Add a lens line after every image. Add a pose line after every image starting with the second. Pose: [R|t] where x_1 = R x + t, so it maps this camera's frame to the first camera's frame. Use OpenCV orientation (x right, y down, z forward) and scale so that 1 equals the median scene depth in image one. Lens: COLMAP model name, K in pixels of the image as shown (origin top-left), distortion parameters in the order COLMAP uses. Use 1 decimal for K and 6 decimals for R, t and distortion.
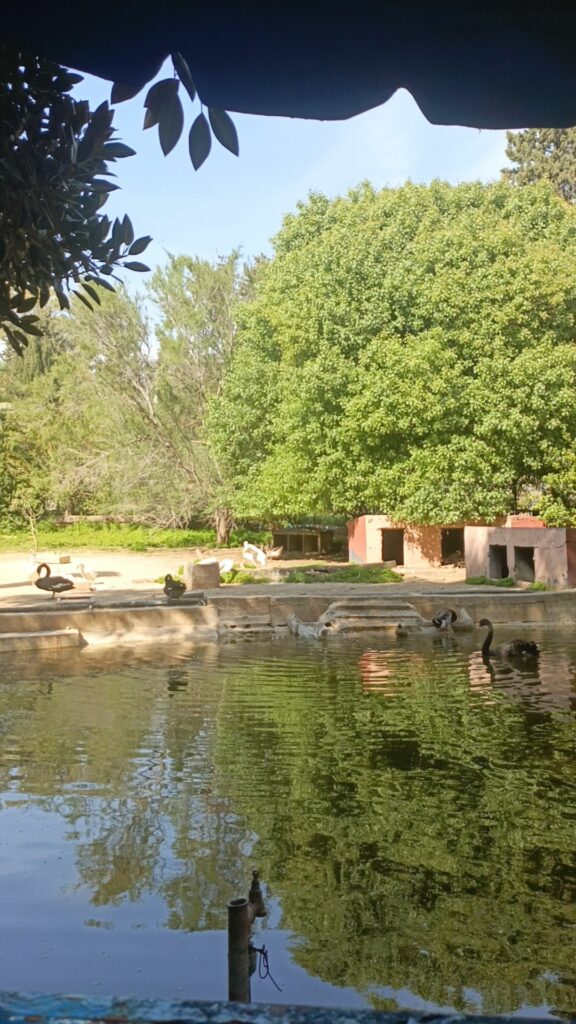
lens RADIAL K [[999.2, 0, 284.2], [0, 999.2, 508.5], [0, 0, 1]] dist [0.157488, 0.000000]
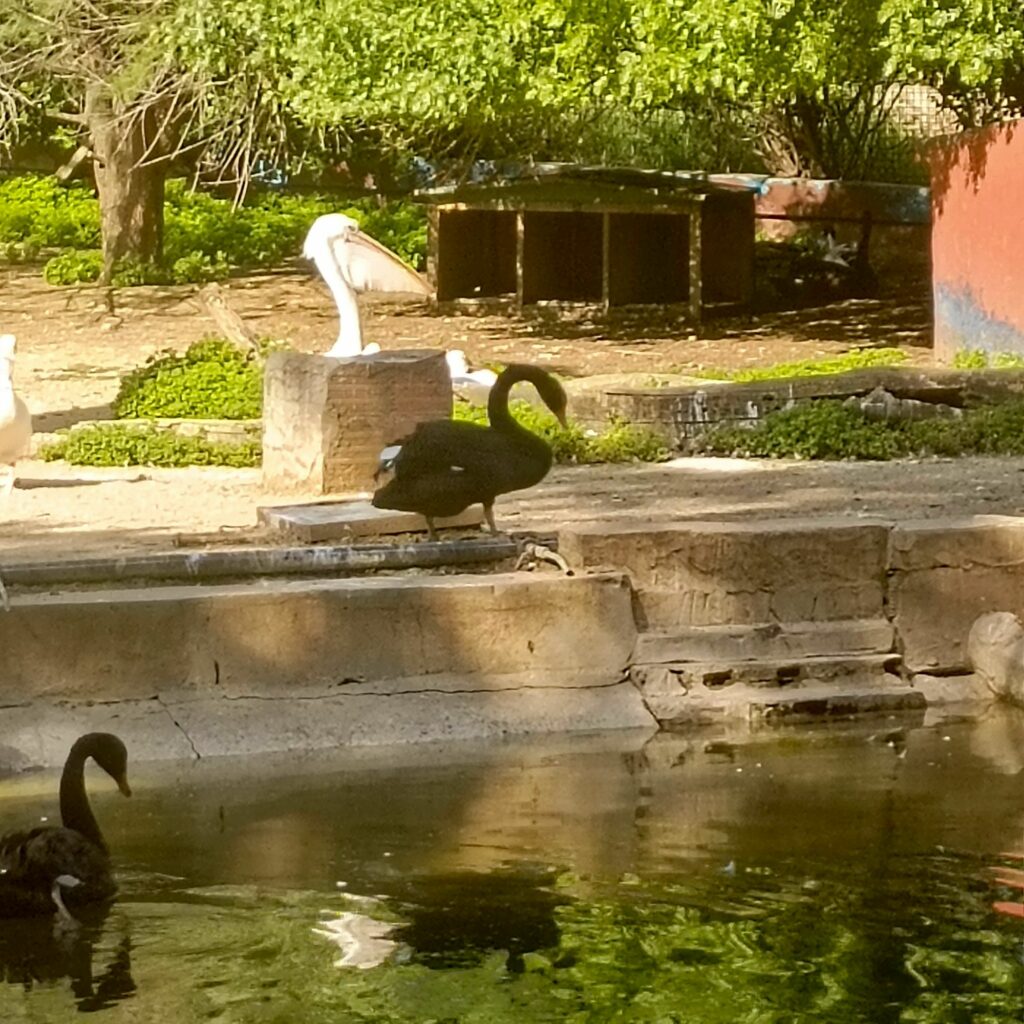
lens RADIAL K [[5330.8, 0, 509.6], [0, 5330.8, 510.7], [0, 0, 1]] dist [0.284616, 0.000000]
pose [[0.990117, -0.007202, 0.140057, -0.176196], [-0.003988, 0.996831, 0.079452, 0.002877], [-0.140185, -0.079225, 0.986951, -0.007492]]
